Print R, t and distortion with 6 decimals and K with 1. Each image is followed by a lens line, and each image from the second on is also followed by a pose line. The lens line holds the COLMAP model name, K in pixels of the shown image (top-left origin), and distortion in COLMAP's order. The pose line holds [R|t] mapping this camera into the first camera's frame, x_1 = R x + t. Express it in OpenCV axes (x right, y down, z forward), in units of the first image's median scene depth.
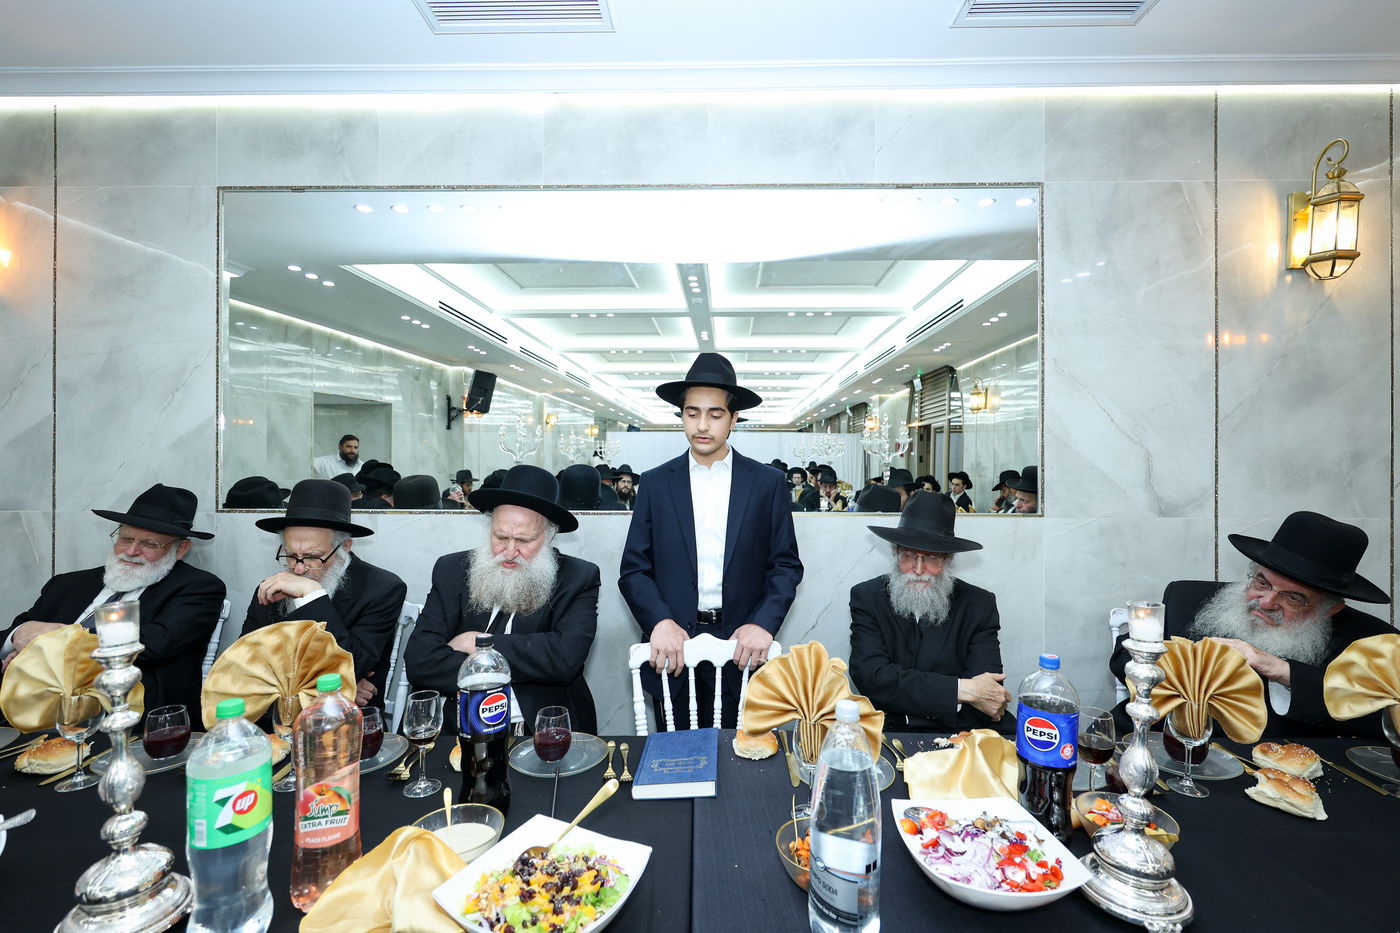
lens RADIAL K [[639.6, 0, 700.0], [0, 639.6, 466.5], [0, 0, 1]] dist [-0.014002, 0.000503]
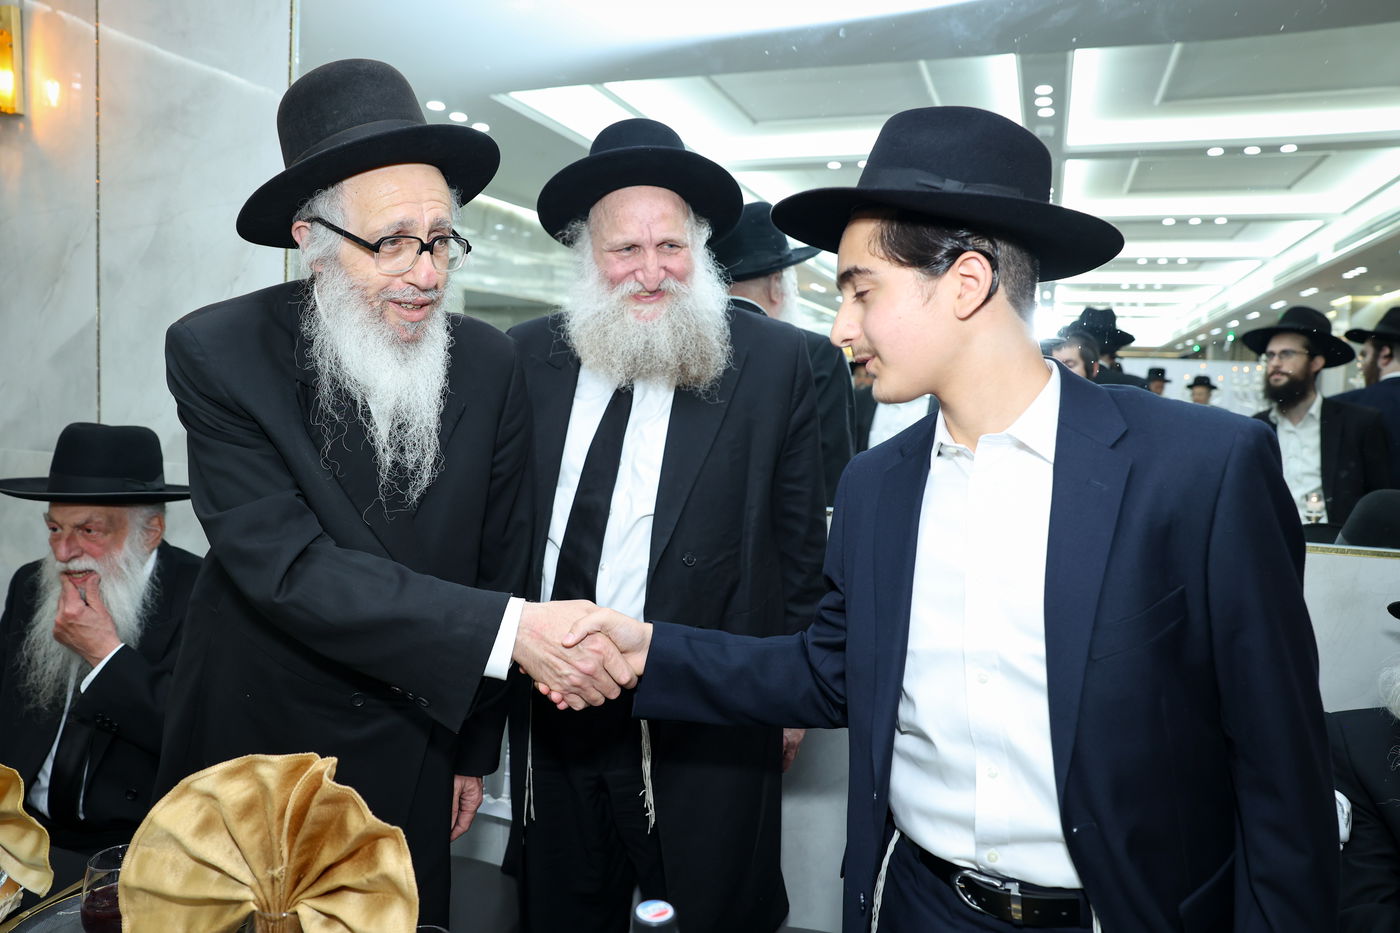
lens RADIAL K [[1017.8, 0, 751.3], [0, 1017.8, 442.0], [0, 0, 1]] dist [-0.124531, 0.086414]
pose [[0.963925, 0.037290, -0.263549, -0.139897], [-0.028548, 0.998910, 0.036923, -0.016873], [0.264638, -0.028067, 0.963939, 0.426450]]
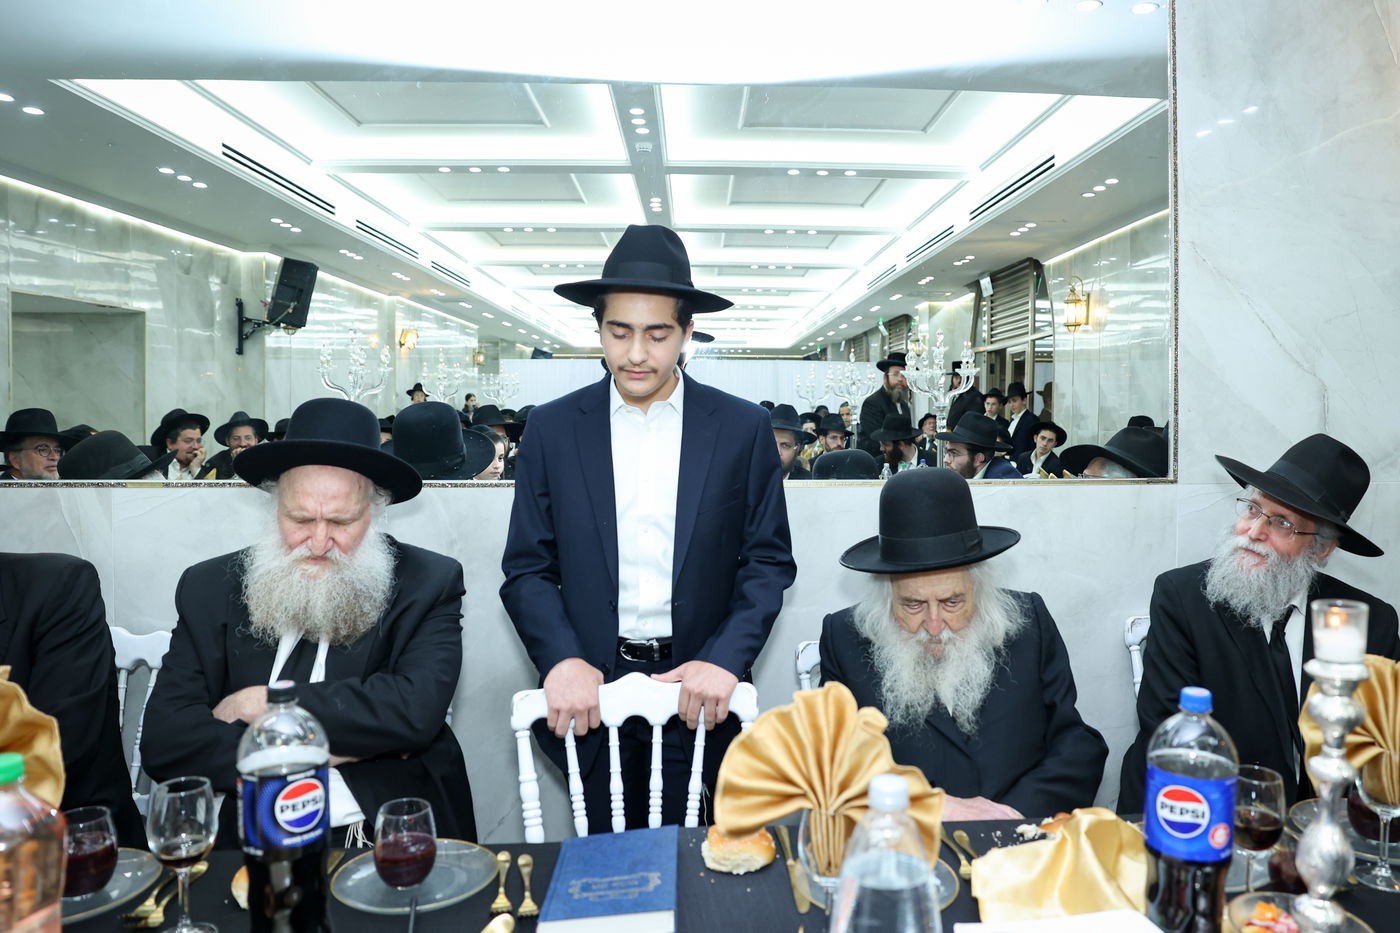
lens RADIAL K [[1017.8, 0, 751.3], [0, 1017.8, 442.0], [0, 0, 1]] dist [-0.124531, 0.086414]
pose [[0.994972, -0.004347, 0.100059, 0.003249], [0.001618, 0.999625, 0.027338, 0.011777], [-0.100140, -0.027039, 0.994606, 0.038450]]
